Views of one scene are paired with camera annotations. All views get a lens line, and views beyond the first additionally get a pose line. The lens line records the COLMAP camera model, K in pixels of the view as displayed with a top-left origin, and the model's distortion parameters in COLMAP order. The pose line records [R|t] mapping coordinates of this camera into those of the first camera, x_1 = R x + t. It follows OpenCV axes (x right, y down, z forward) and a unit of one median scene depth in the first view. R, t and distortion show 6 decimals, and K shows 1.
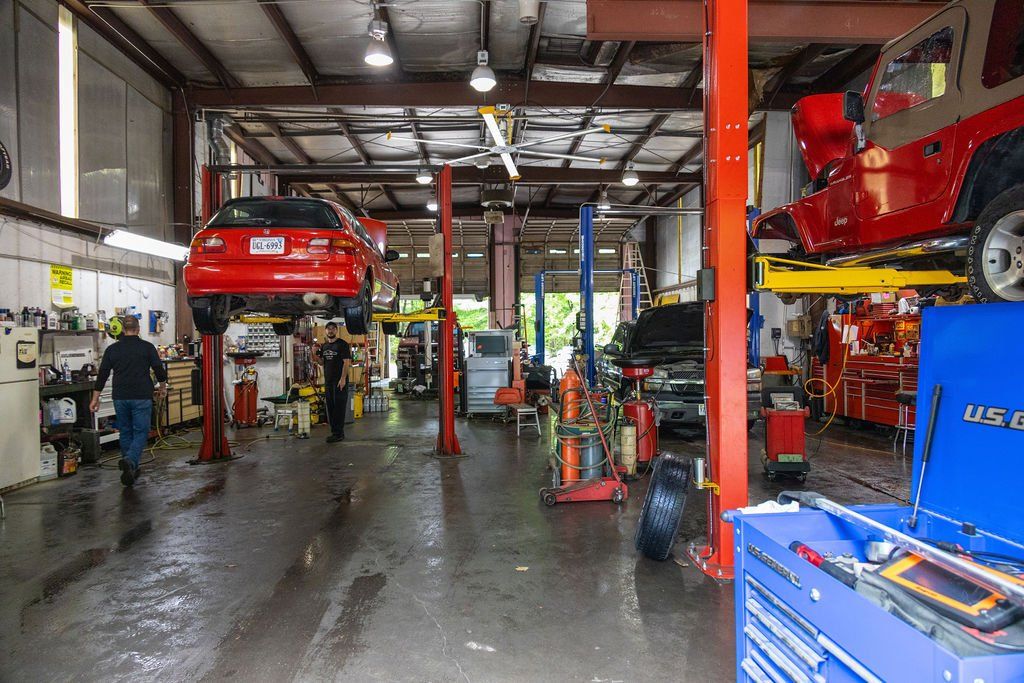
lens RADIAL K [[866.5, 0, 512.0], [0, 866.5, 341.5], [0, 0, 1]] dist [0.034006, -0.093629]
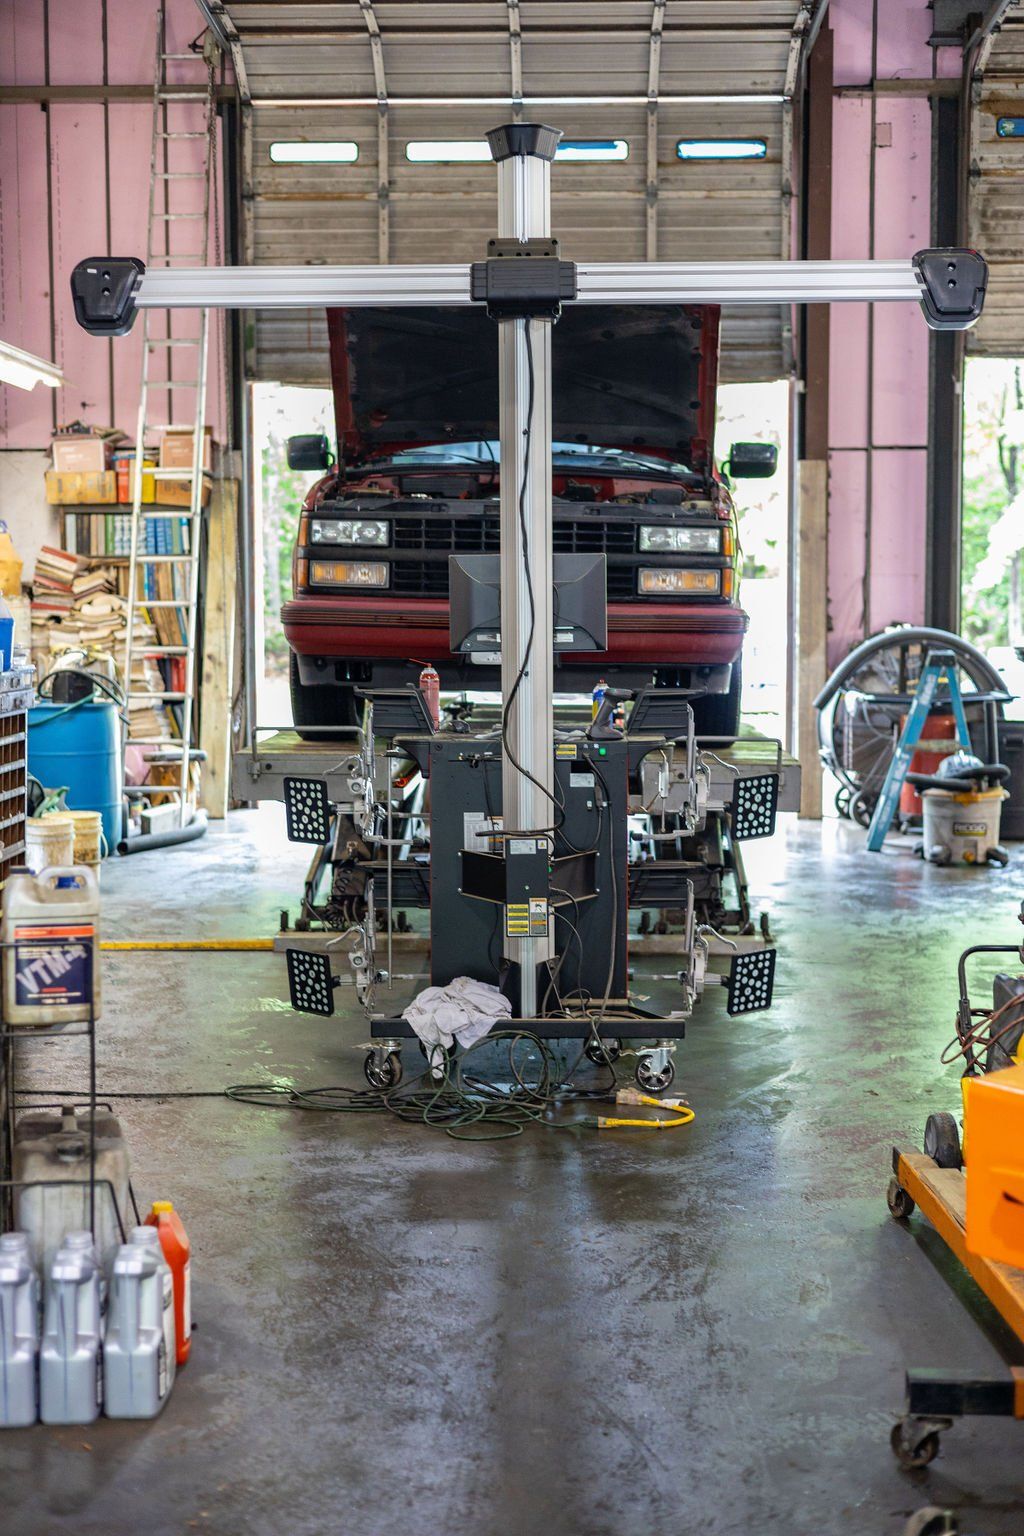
lens RADIAL K [[2200.9, 0, 512.0], [0, 2200.9, 768.0], [0, 0, 1]] dist [0.039922, -0.044419]
pose [[0.998947, 0.007068, -0.045323, -0.065002], [-0.003492, 0.996909, 0.078491, -0.005732], [0.045738, -0.078250, 0.995884, 0.522760]]
